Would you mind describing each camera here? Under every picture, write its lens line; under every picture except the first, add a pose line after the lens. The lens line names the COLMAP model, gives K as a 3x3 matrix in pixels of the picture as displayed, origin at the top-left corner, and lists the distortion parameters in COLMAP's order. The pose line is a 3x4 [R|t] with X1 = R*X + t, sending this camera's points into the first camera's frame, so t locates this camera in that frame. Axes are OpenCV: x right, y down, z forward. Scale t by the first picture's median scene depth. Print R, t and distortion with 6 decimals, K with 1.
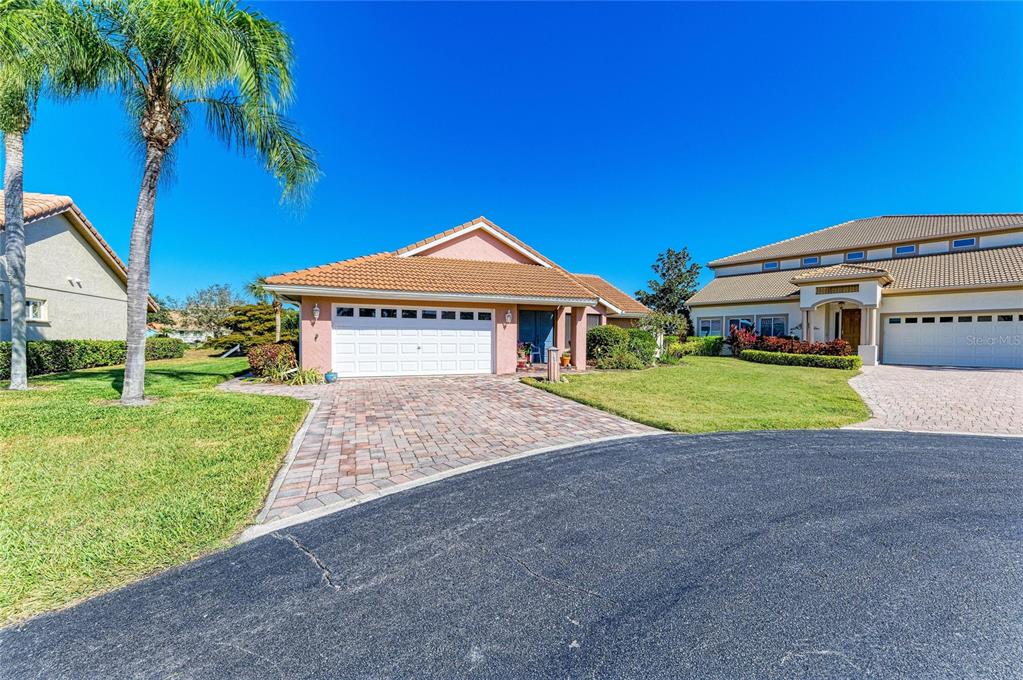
lens RADIAL K [[399.8, 0, 514.0], [0, 399.8, 340.3], [0, 0, 1]] dist [0.003182, -0.000303]
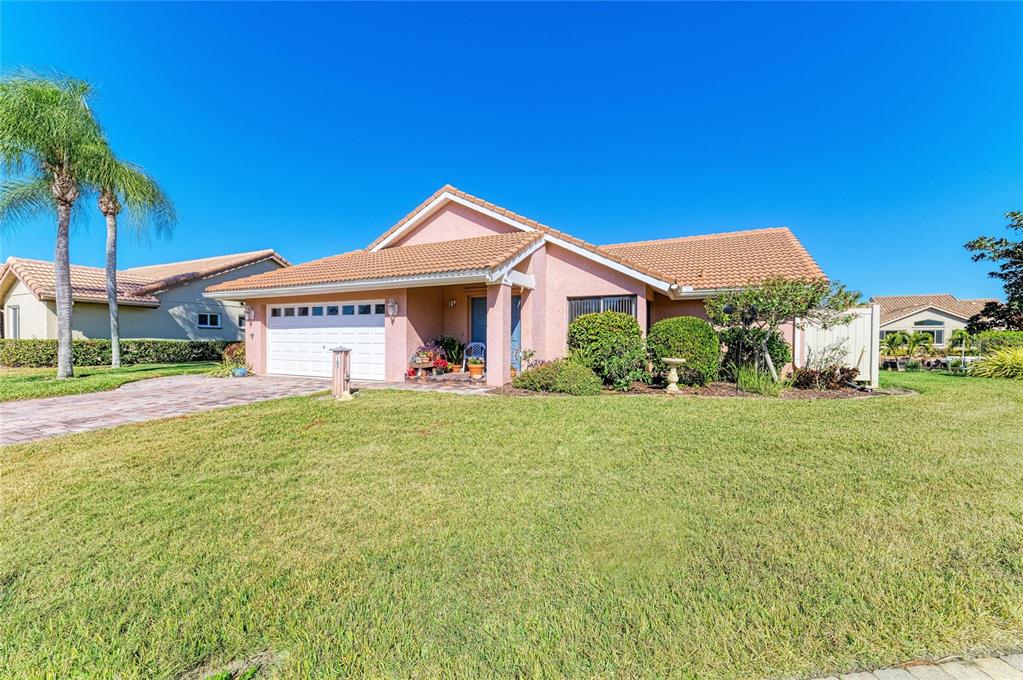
lens RADIAL K [[399.8, 0, 511.6], [0, 399.8, 339.2], [0, 0, 1]] dist [0.003182, -0.000303]
pose [[0.685232, -0.006601, -0.728295, 0.685017], [-0.003678, 0.999915, -0.012523, 0.010081], [0.728316, 0.011260, 0.685149, 0.633474]]
